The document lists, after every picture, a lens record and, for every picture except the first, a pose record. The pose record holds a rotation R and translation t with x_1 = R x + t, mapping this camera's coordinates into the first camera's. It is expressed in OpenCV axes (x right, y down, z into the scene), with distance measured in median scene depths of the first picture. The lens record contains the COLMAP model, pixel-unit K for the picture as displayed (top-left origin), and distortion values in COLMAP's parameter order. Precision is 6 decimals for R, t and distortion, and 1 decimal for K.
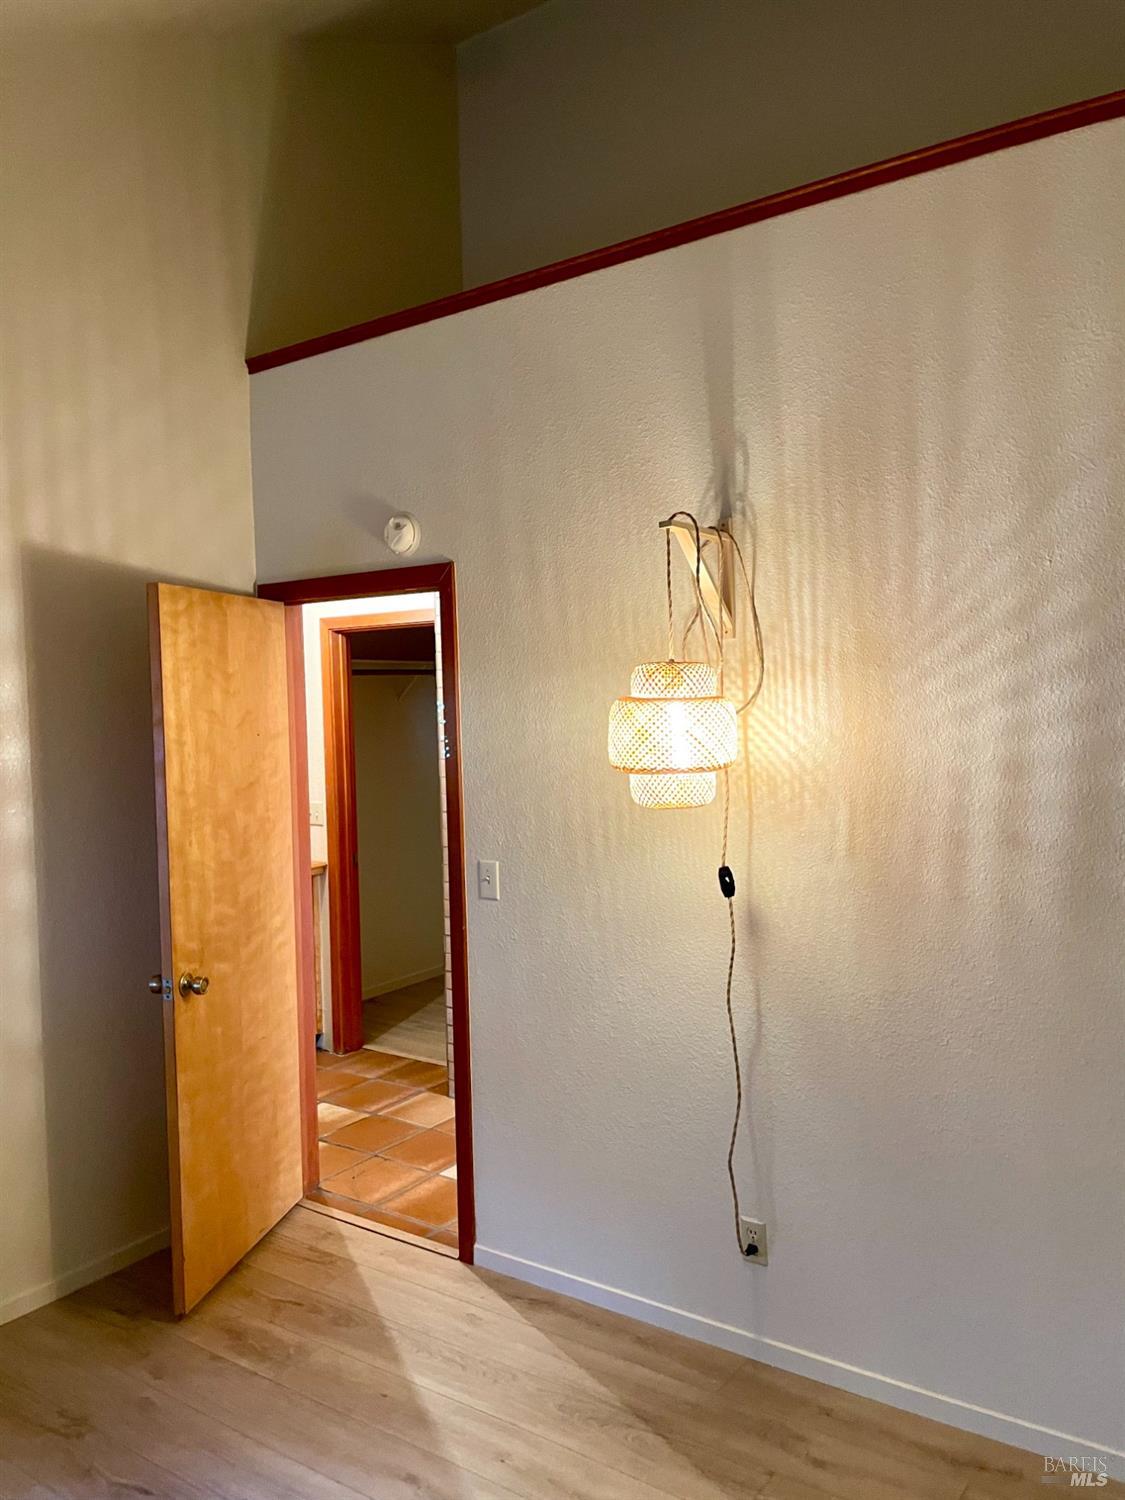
lens RADIAL K [[1141.1, 0, 562.5], [0, 1141.1, 750.0], [0, 0, 1]] dist [0.114569, -0.162894]
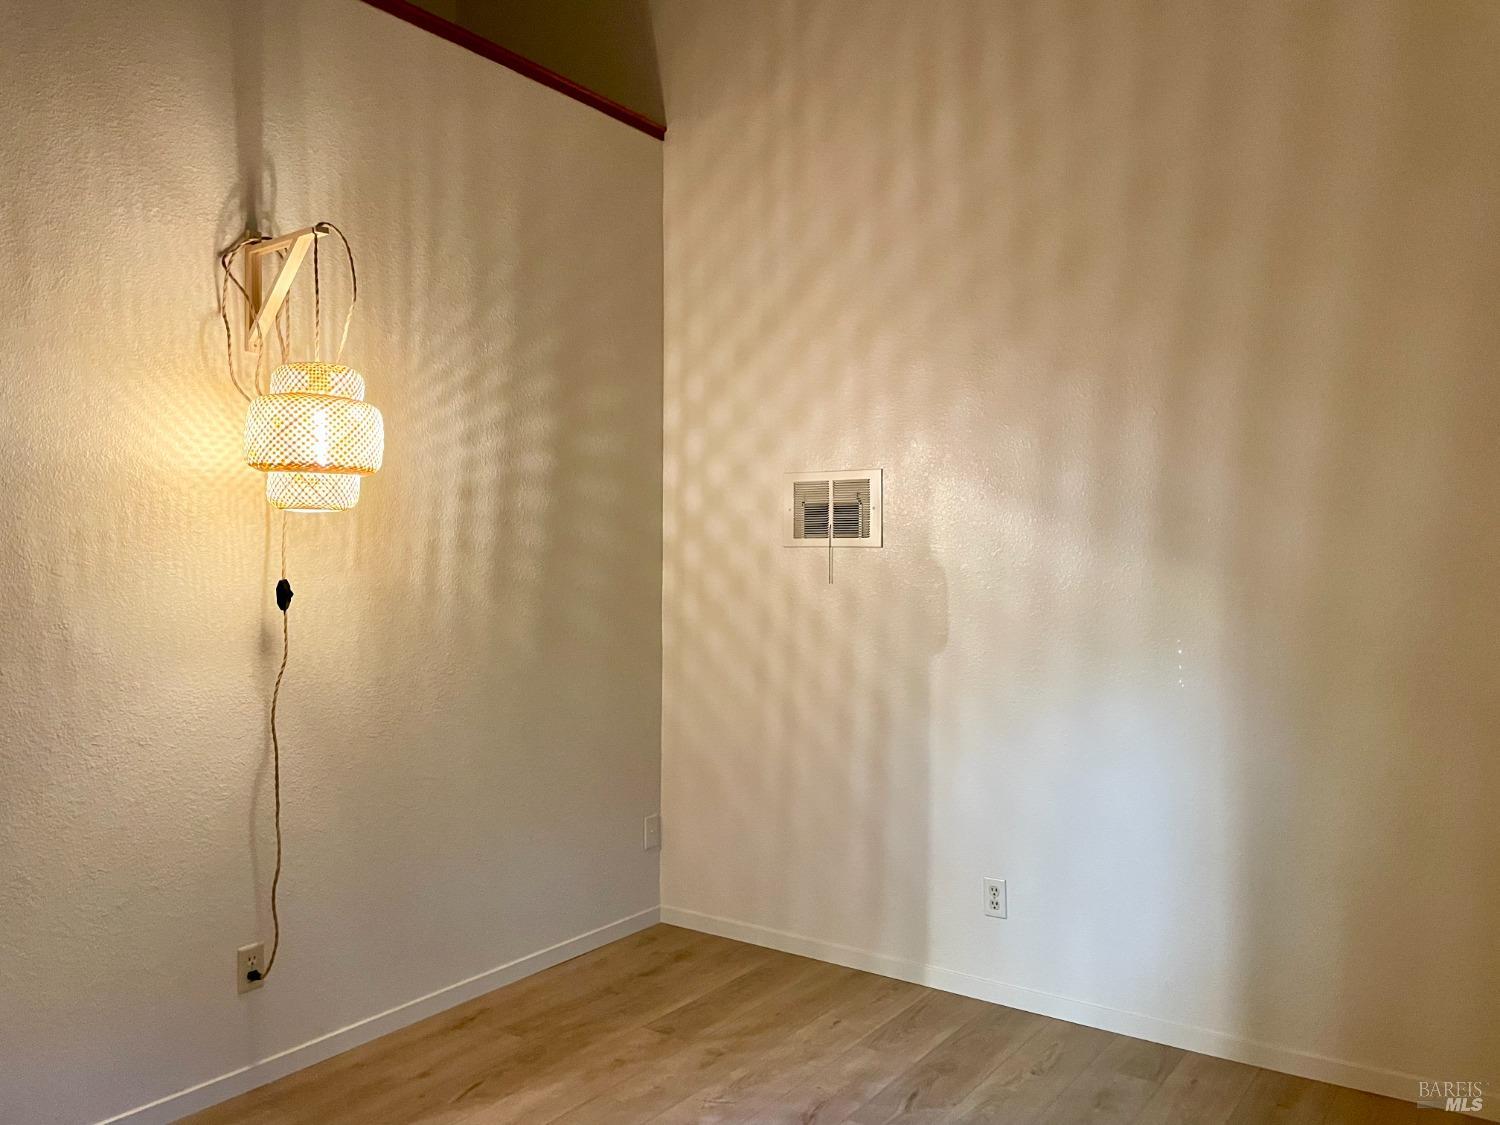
lens RADIAL K [[1141.1, 0, 750.0], [0, 1141.1, 562.5], [0, 0, 1]] dist [0.114569, -0.162894]
pose [[-0.011115, 0.020501, 0.999728, -0.940833], [0.048629, 0.998618, -0.019938, 0.136827], [-0.998755, 0.048394, -0.012097, 0.649850]]
